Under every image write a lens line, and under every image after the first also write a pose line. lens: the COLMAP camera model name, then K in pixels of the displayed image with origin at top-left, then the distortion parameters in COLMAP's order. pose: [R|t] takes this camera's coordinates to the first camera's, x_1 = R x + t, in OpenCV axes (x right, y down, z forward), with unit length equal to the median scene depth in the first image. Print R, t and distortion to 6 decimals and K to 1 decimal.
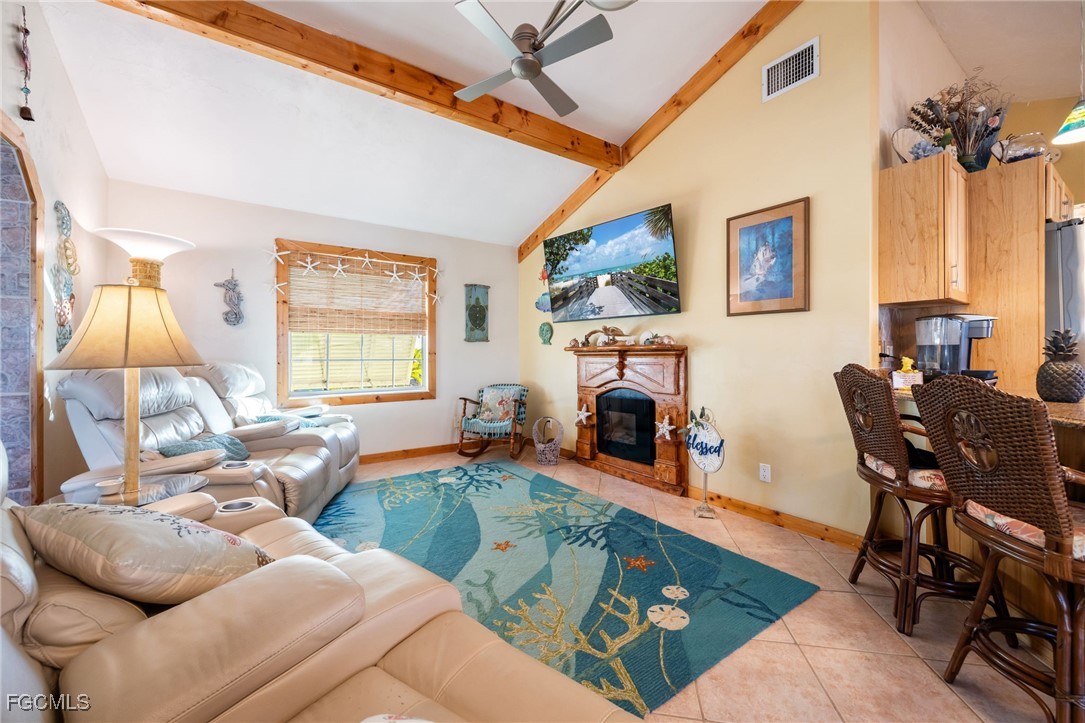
lens RADIAL K [[429.4, 0, 524.5], [0, 429.4, 362.7], [0, 0, 1]] dist [0.001200, -0.000027]
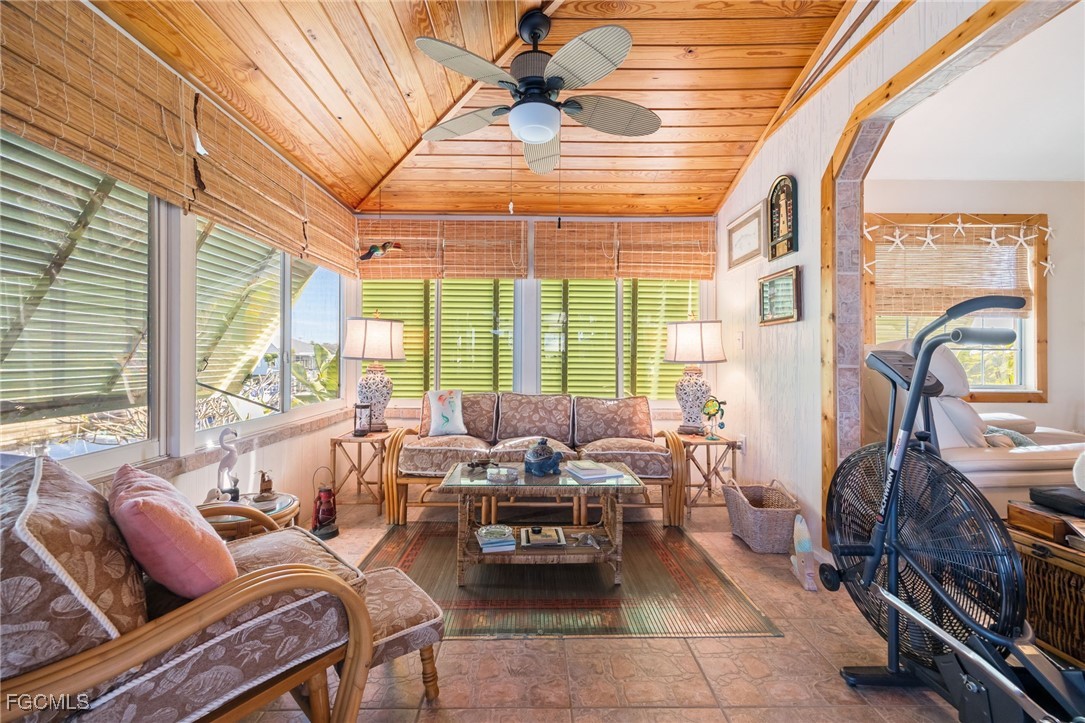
lens RADIAL K [[429.4, 0, 524.5], [0, 429.4, 362.7], [0, 0, 1]] dist [0.001200, -0.000027]
pose [[0.822281, 0.014200, -0.568905, -0.578134], [-0.019034, 0.999816, -0.002556, 0.038057], [0.568764, 0.012931, 0.822399, -0.138788]]
